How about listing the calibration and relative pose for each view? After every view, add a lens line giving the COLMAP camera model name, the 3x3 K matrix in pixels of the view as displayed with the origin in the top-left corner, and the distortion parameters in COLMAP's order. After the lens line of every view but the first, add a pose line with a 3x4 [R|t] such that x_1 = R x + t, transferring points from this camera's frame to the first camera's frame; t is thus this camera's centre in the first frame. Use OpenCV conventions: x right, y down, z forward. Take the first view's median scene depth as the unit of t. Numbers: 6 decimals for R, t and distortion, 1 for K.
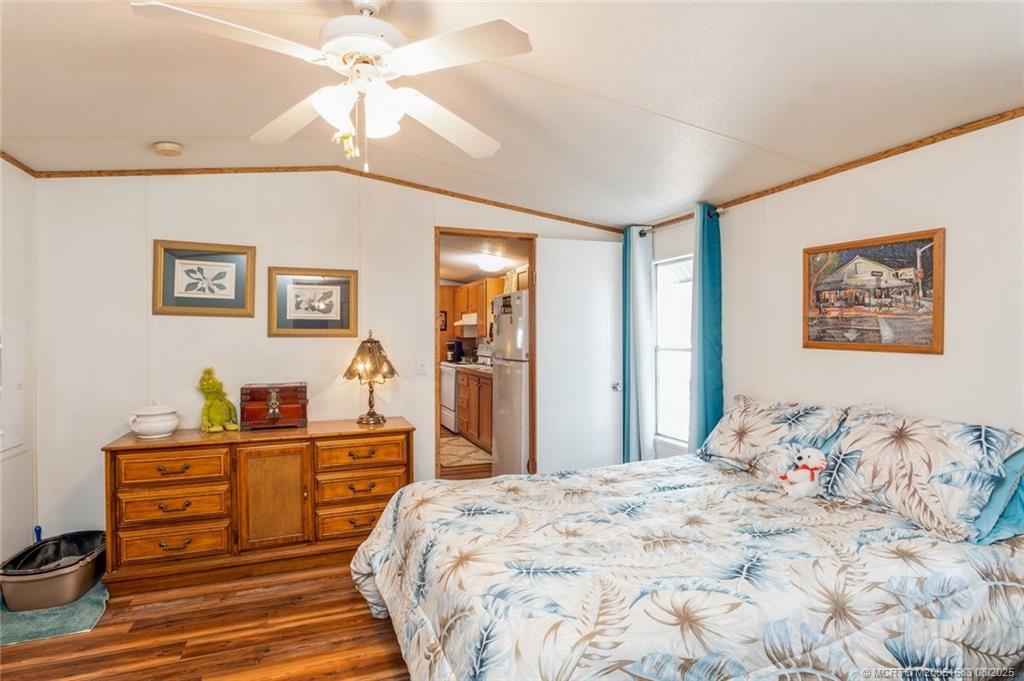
lens RADIAL K [[541.7, 0, 516.2], [0, 541.7, 336.5], [0, 0, 1]] dist [-0.018440, 0.003025]
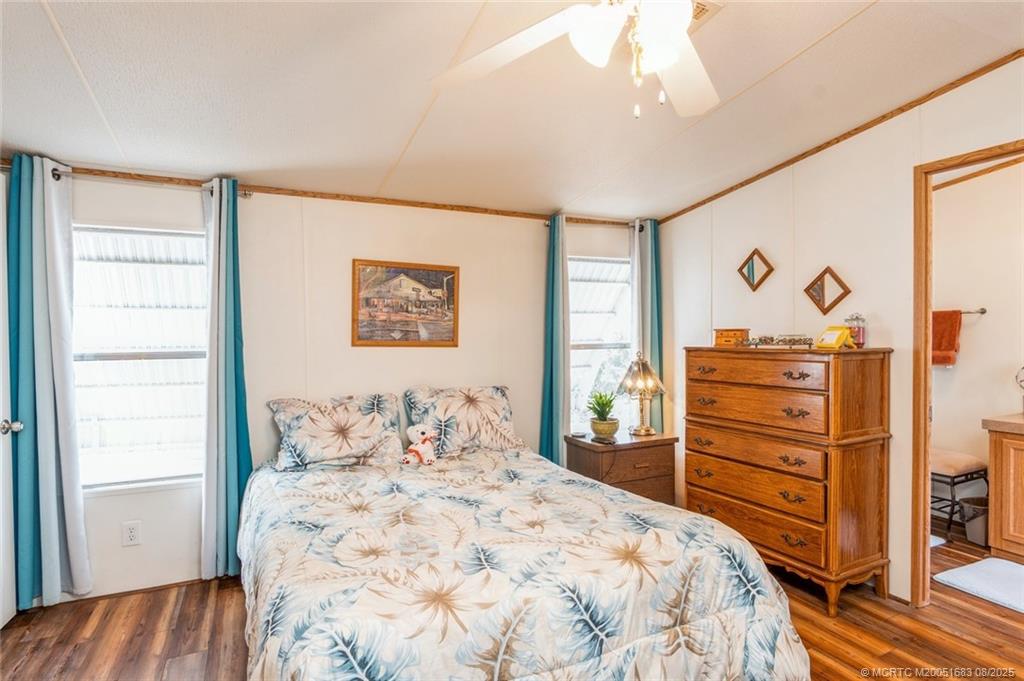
lens RADIAL K [[541.7, 0, 511.4], [0, 541.7, 342.7], [0, 0, 1]] dist [-0.018440, 0.003025]
pose [[-0.087676, -0.008080, 0.996116, -0.733468], [0.009210, 0.999918, 0.008921, 0.007520], [-0.996106, 0.009956, -0.087594, 0.898358]]
